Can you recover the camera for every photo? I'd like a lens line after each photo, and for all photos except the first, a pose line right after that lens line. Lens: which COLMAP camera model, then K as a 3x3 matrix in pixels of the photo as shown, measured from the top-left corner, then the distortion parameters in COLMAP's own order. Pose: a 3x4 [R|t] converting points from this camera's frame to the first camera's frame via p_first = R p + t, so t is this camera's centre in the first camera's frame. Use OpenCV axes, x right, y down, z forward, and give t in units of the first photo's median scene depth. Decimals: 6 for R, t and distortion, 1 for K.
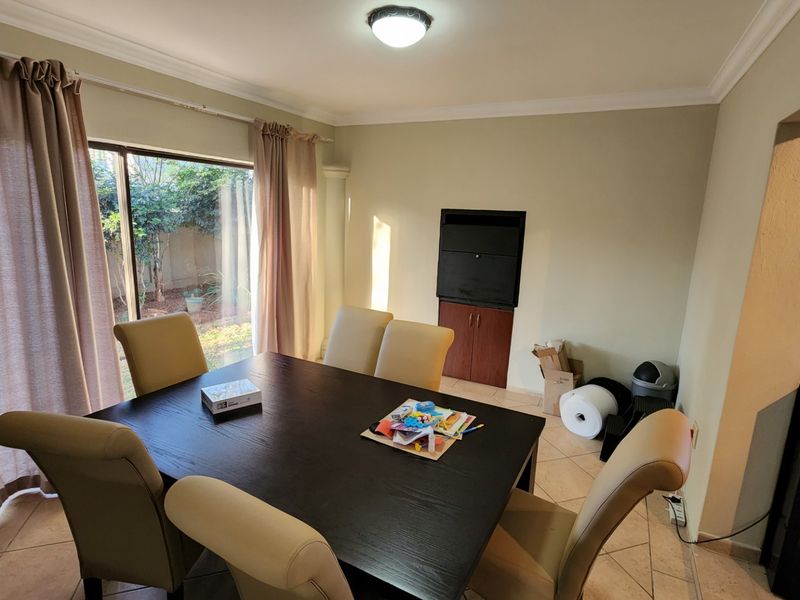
lens RADIAL K [[438.6, 0, 397.5], [0, 438.6, 301.0], [0, 0, 1]] dist [-0.007049, 0.002150]
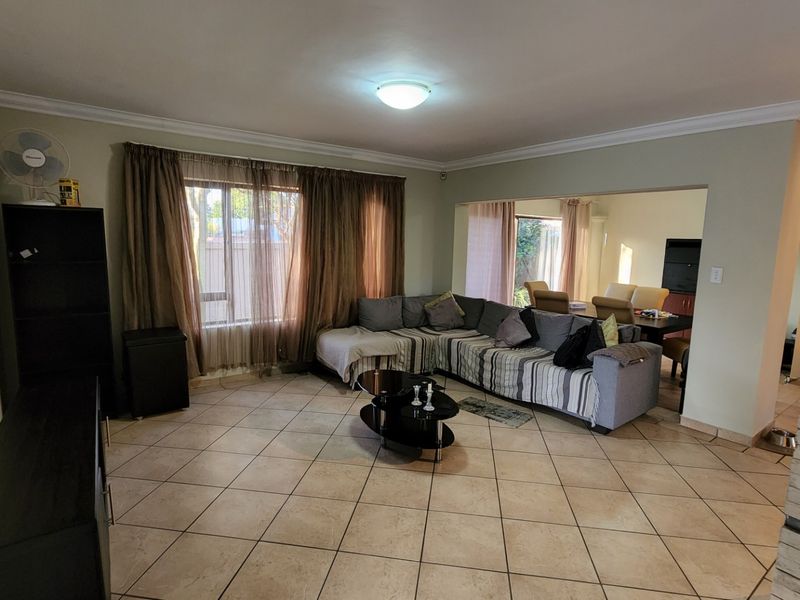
lens RADIAL K [[438.6, 0, 398.0], [0, 438.6, 296.4], [0, 0, 1]] dist [-0.007049, 0.002150]
pose [[0.895908, 0.044502, -0.442004, -0.080027], [-0.081442, 0.994560, -0.064942, 0.223571], [0.436710, 0.094179, 0.894659, -1.032664]]
